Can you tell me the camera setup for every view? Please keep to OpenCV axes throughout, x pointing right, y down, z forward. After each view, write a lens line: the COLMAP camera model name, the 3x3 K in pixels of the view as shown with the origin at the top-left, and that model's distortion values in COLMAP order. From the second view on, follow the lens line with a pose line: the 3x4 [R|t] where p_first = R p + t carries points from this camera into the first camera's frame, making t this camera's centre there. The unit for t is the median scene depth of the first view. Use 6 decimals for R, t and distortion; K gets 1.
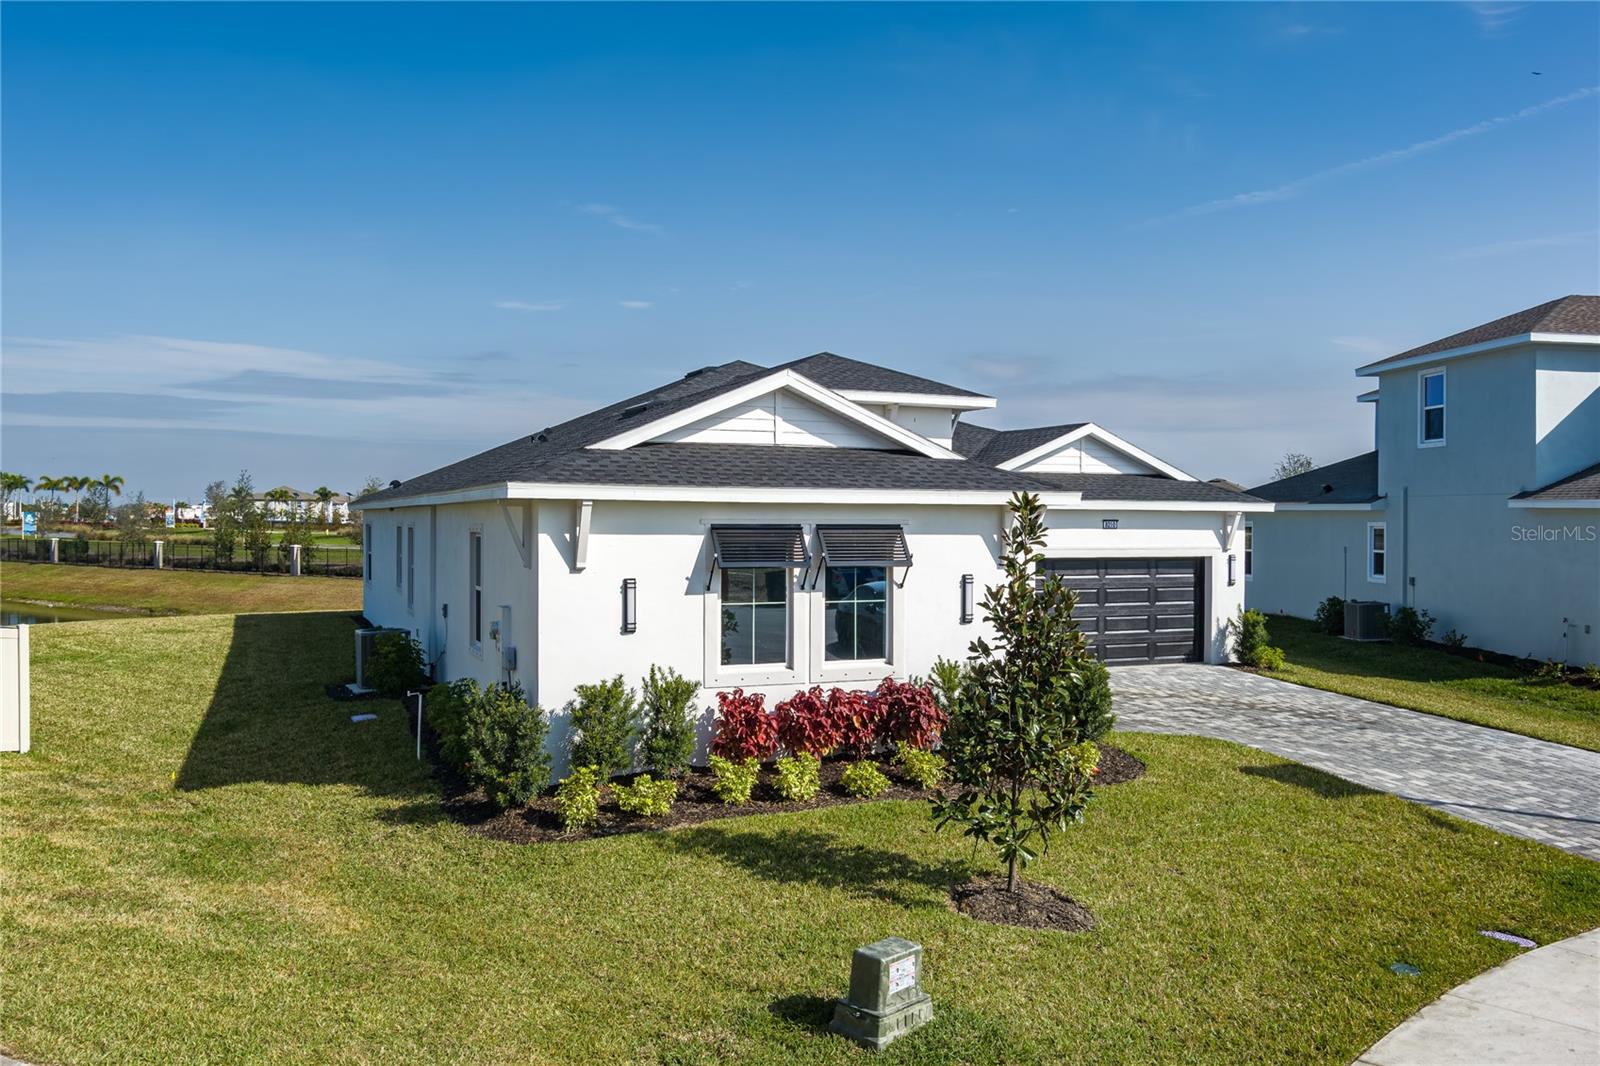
lens RADIAL K [[1314.1, 0, 791.8], [0, 1314.1, 520.2], [0, 0, 1]] dist [-0.067369, 0.017574]
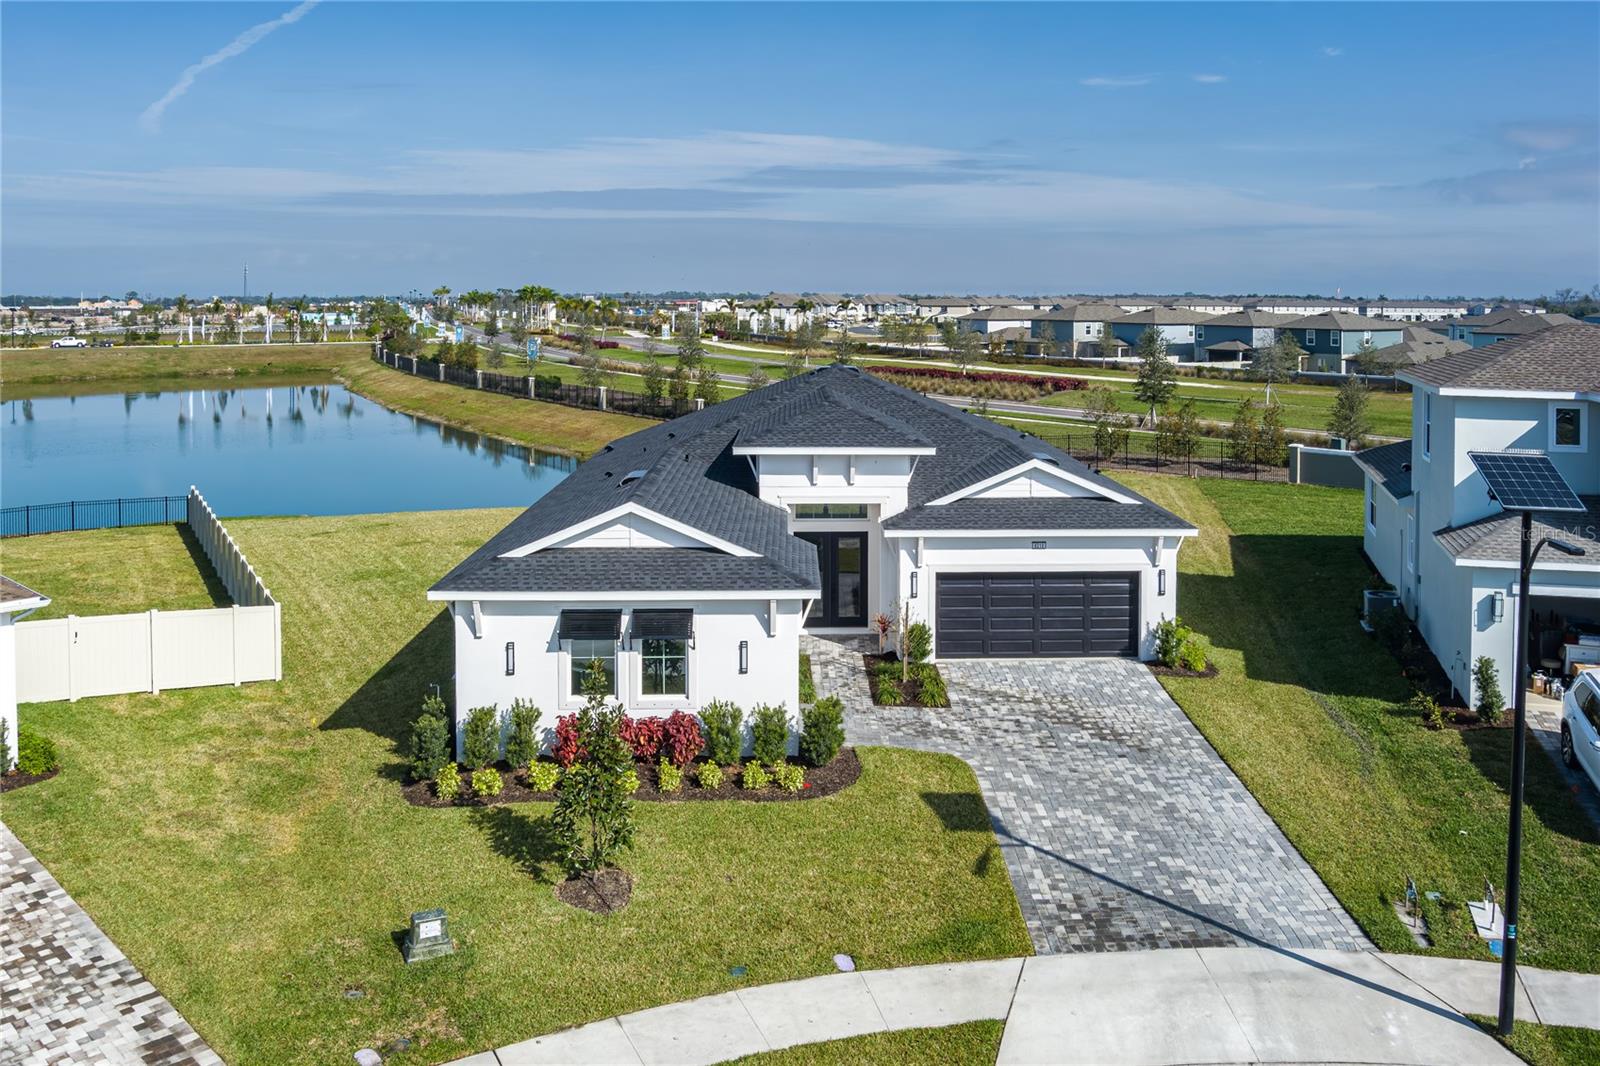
lens RADIAL K [[1314.1, 0, 839.6], [0, 1314.1, 376.2], [0, 0, 1]] dist [-0.067369, 0.017574]
pose [[0.934698, 0.014542, -0.355145, 0.792381], [0.004966, 0.998531, 0.053955, -0.354730], [0.355408, -0.052195, 0.933253, -0.347500]]
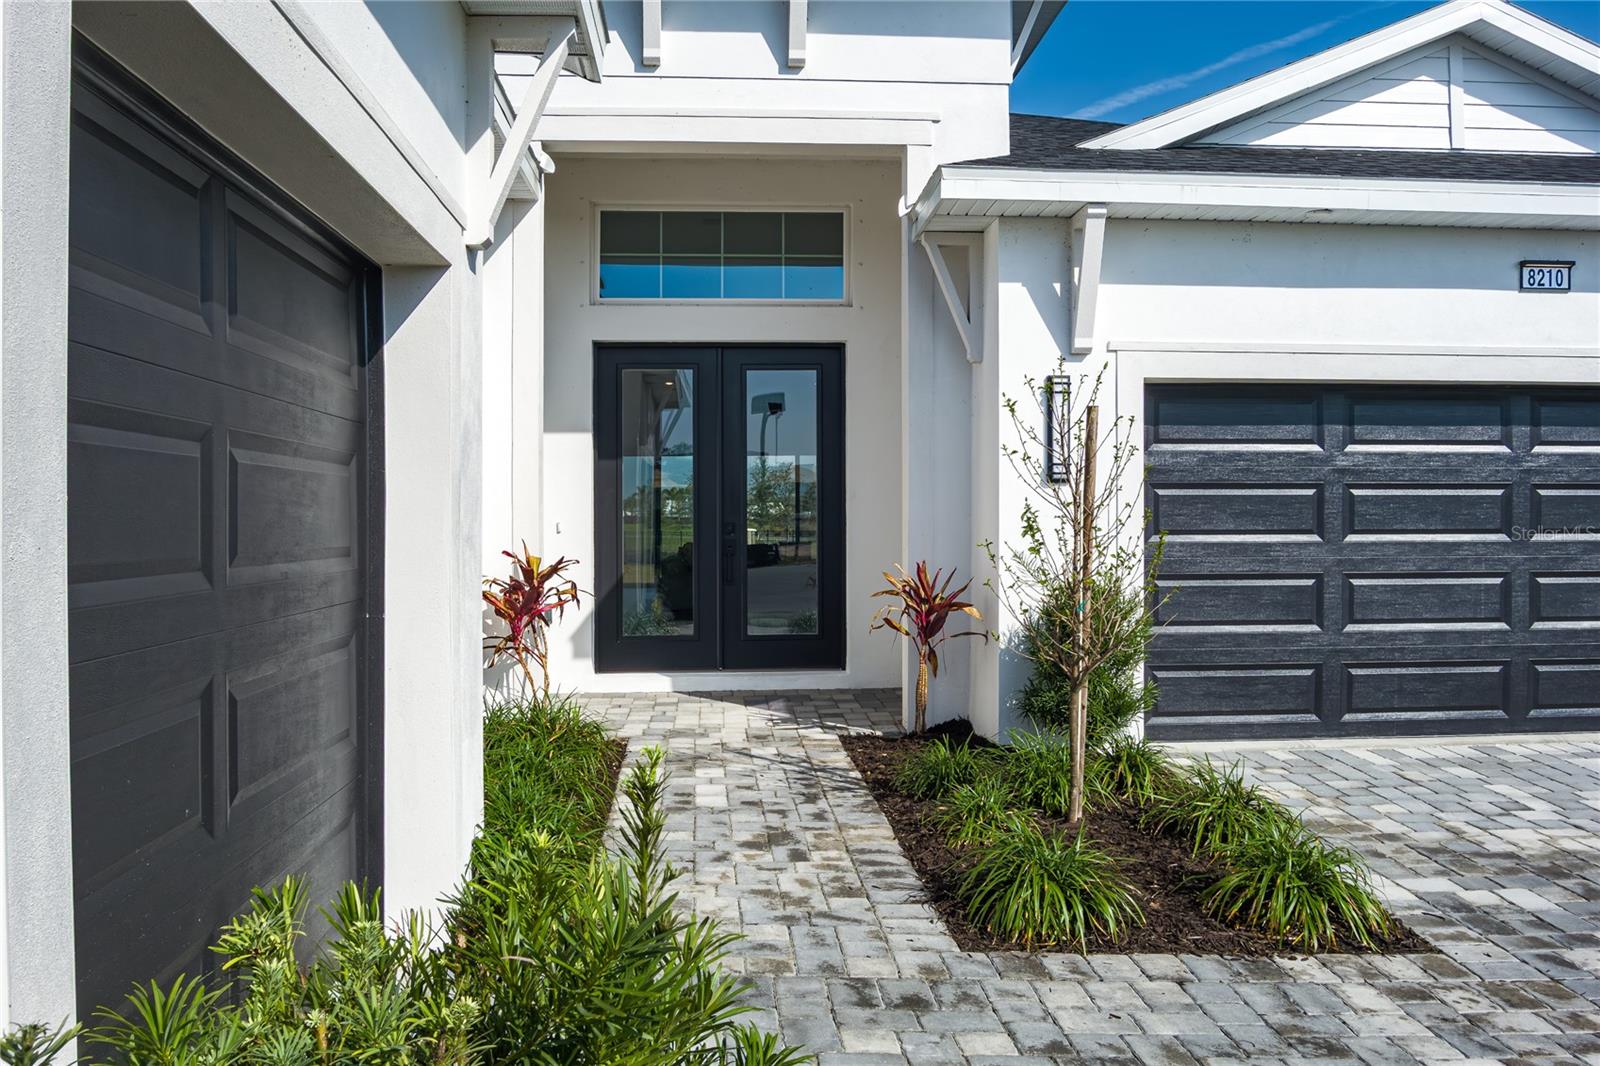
lens RADIAL K [[1314.1, 0, 812.0], [0, 1314.1, 532.2], [0, 0, 1]] dist [-0.067369, 0.017574]
pose [[0.945583, -0.008848, -0.325260, 0.277152], [0.010457, 0.999940, 0.003200, 0.095158], [0.325213, -0.006427, 0.945619, 1.023836]]
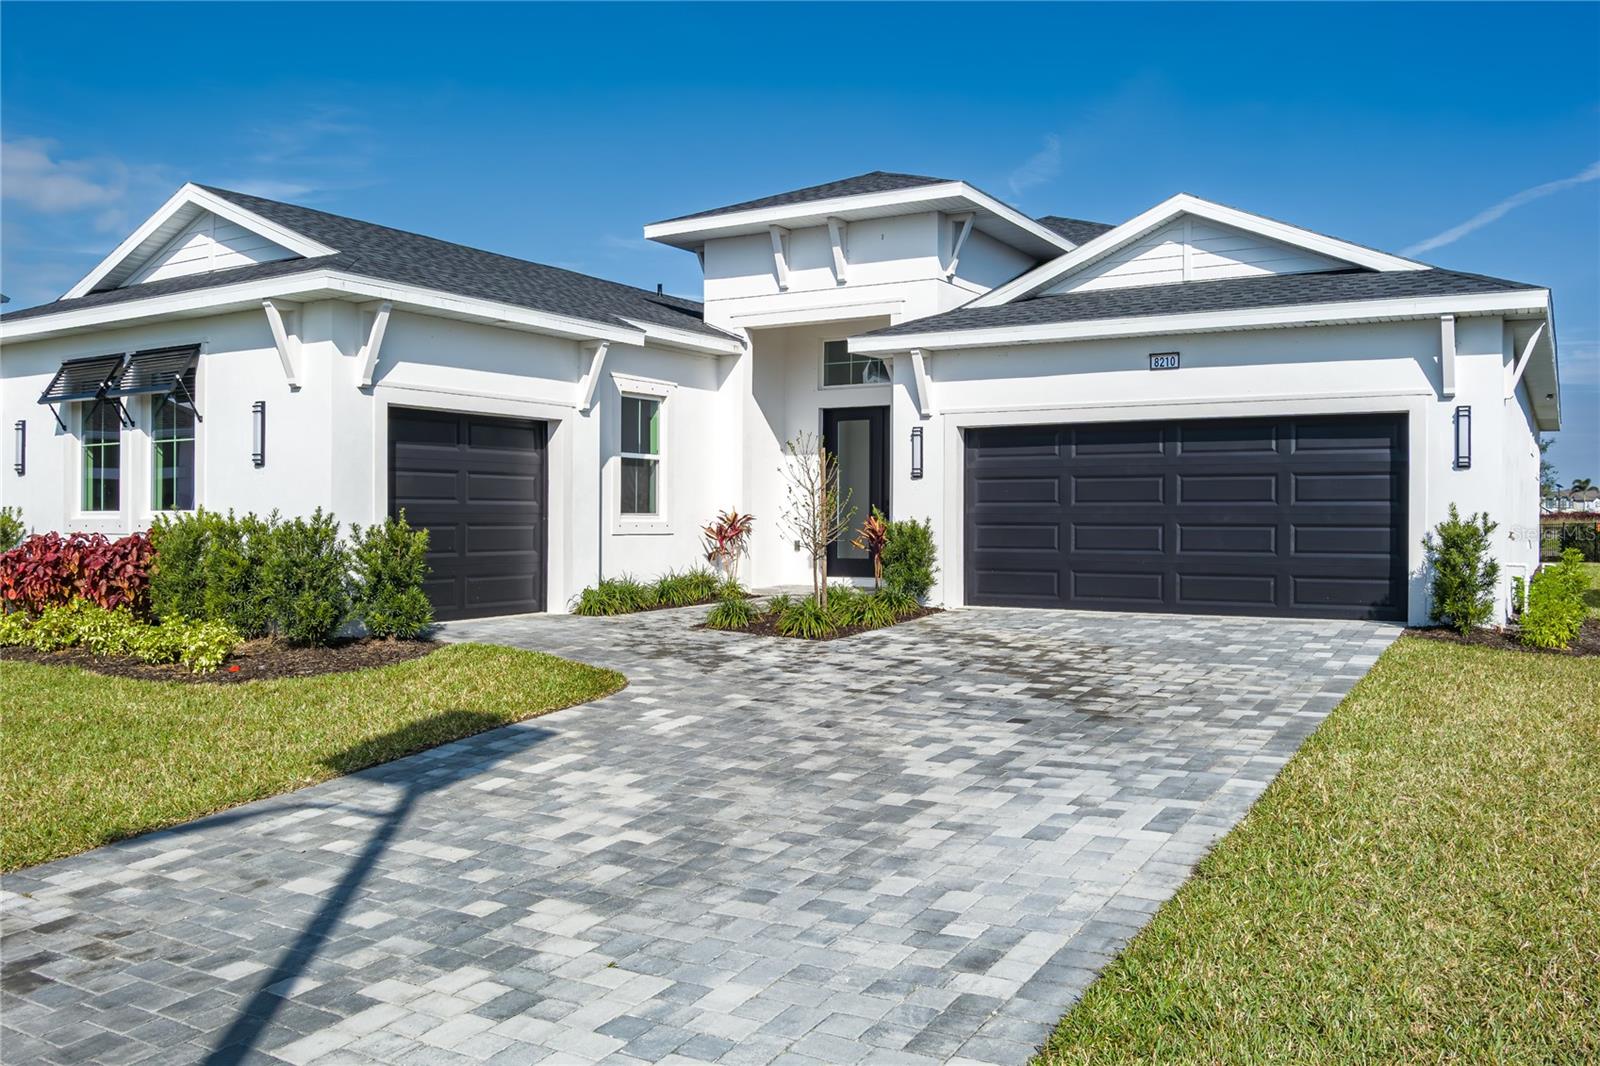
lens RADIAL K [[1314.1, 0, 834.1], [0, 1314.1, 527.1], [0, 0, 1]] dist [-0.067369, 0.017574]
pose [[0.600506, -0.005398, -0.799602, 0.954664], [0.001291, 0.999982, -0.005781, 0.121953], [0.799619, 0.002439, 0.600503, 0.853914]]
